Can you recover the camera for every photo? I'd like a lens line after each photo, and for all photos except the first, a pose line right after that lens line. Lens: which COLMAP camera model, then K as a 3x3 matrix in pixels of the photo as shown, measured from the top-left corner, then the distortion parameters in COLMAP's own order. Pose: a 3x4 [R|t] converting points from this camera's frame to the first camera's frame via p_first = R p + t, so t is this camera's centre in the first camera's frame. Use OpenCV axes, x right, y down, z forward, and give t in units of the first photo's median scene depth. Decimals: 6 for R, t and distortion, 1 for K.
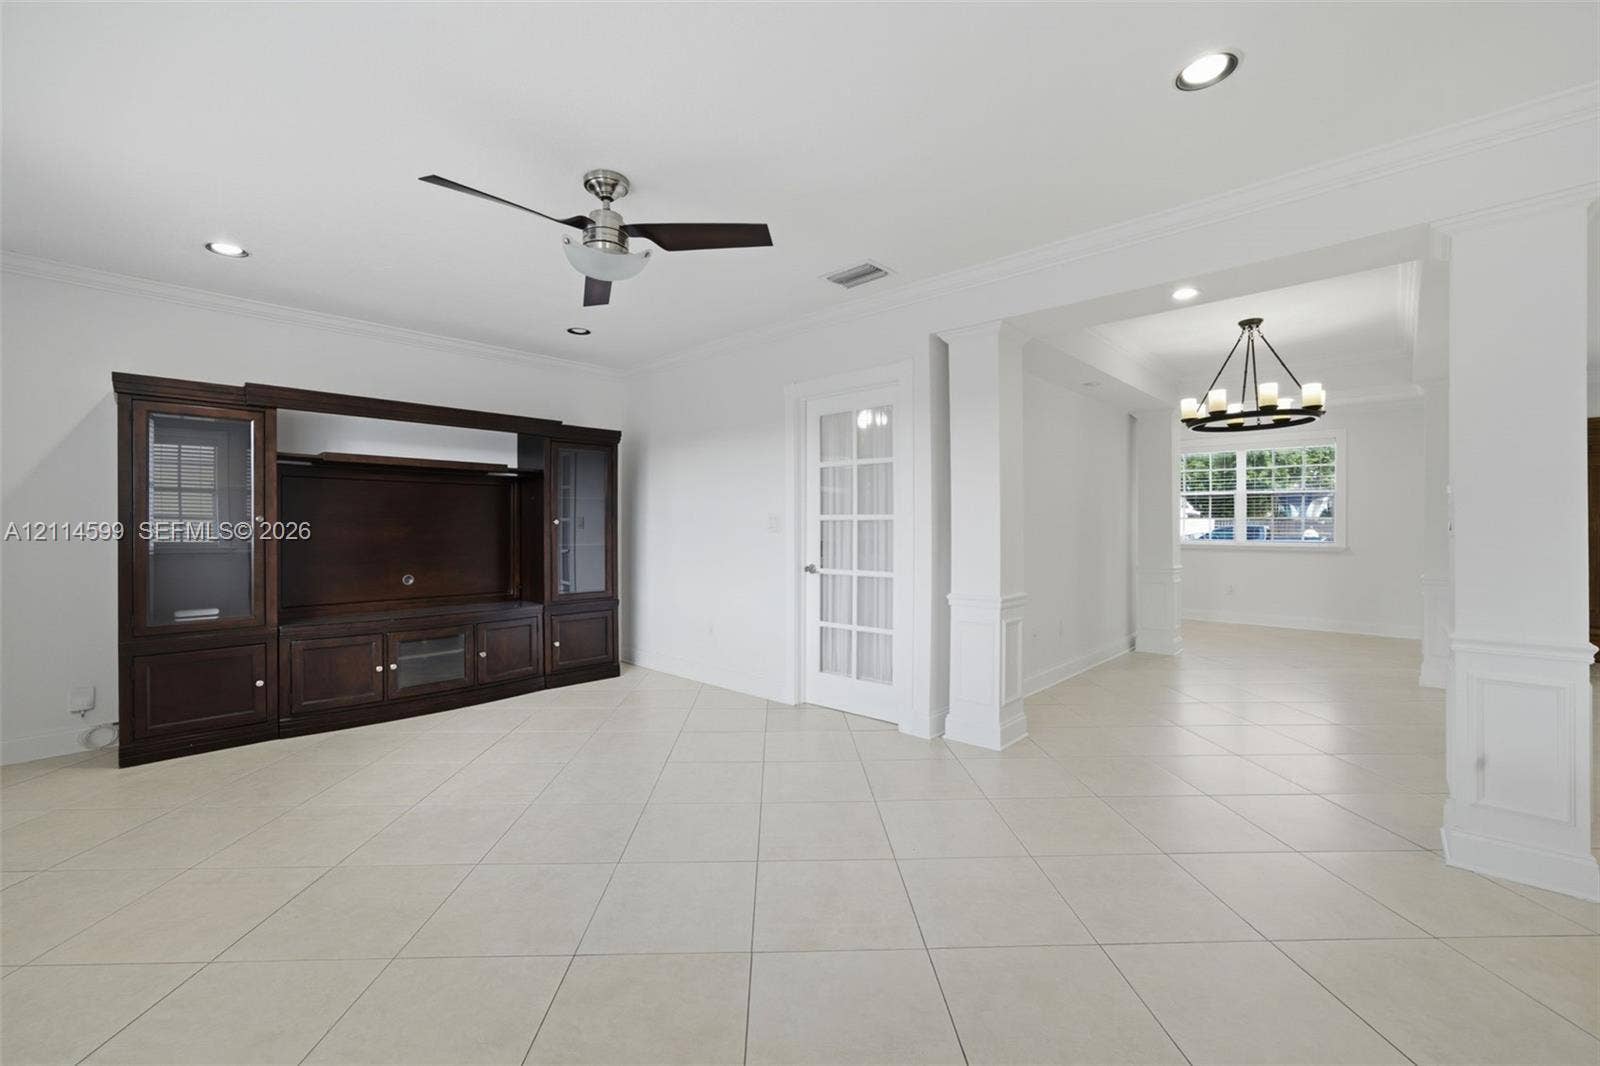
lens RADIAL K [[649.0, 0, 806.4], [0, 649.0, 525.5], [0, 0, 1]] dist [-0.021597, 0.007722]
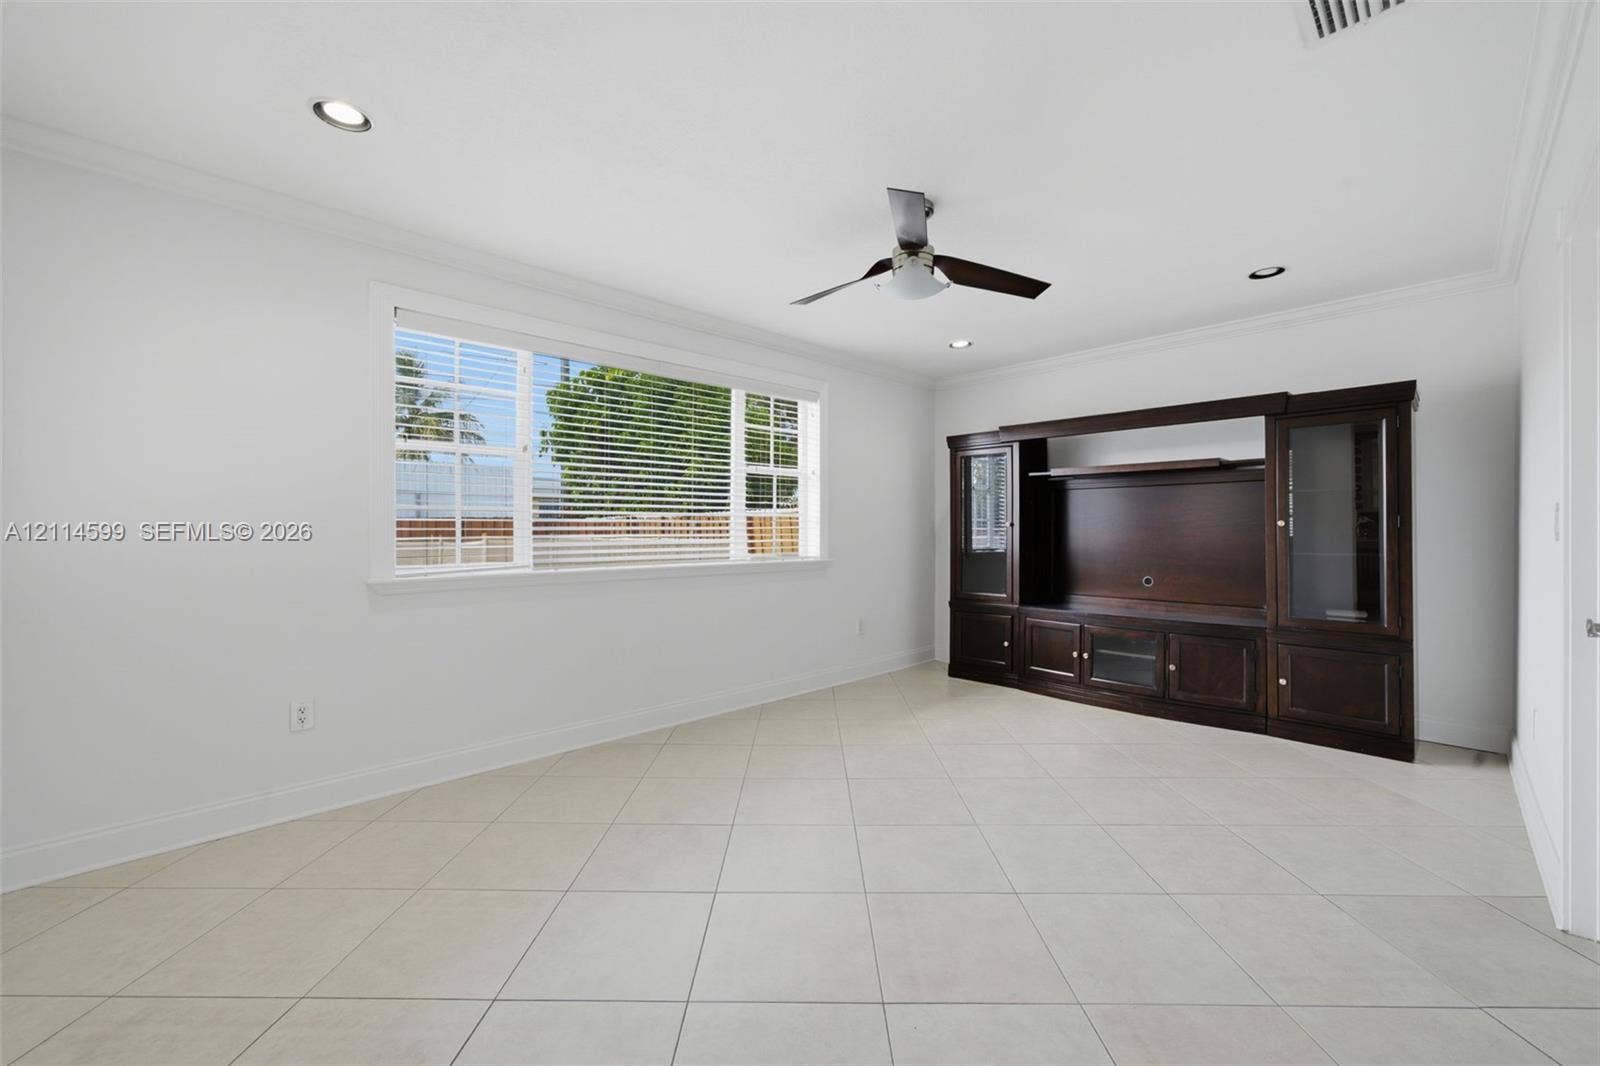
lens RADIAL K [[649.0, 0, 794.3], [0, 649.0, 525.9], [0, 0, 1]] dist [-0.021597, 0.007722]
pose [[-0.056152, -0.005803, -0.998405, 0.503162], [0.001075, 0.999982, -0.005873, 0.001341], [0.998422, -0.001403, -0.056144, 0.566567]]
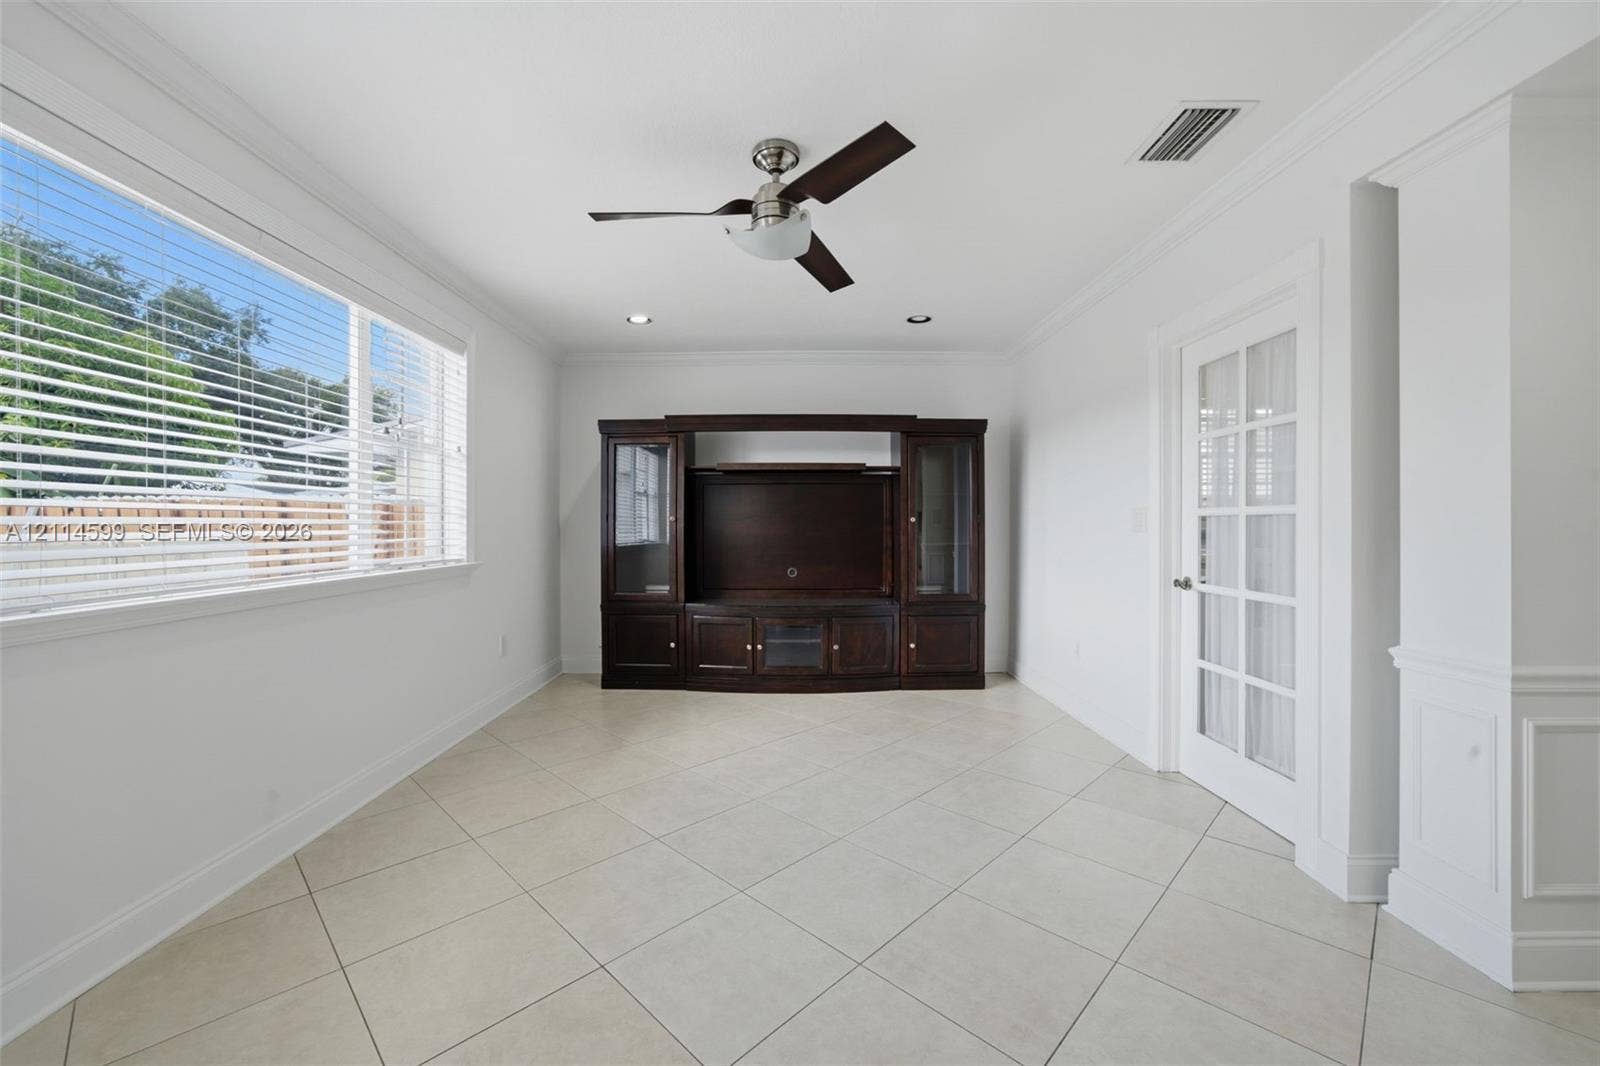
lens RADIAL K [[649.0, 0, 799.0], [0, 649.0, 520.1], [0, 0, 1]] dist [-0.021597, 0.007722]
pose [[0.685380, -0.006909, -0.728152, 0.254630], [0.001646, 0.999967, -0.007939, 0.003021], [0.728183, 0.004243, 0.685369, 0.255255]]
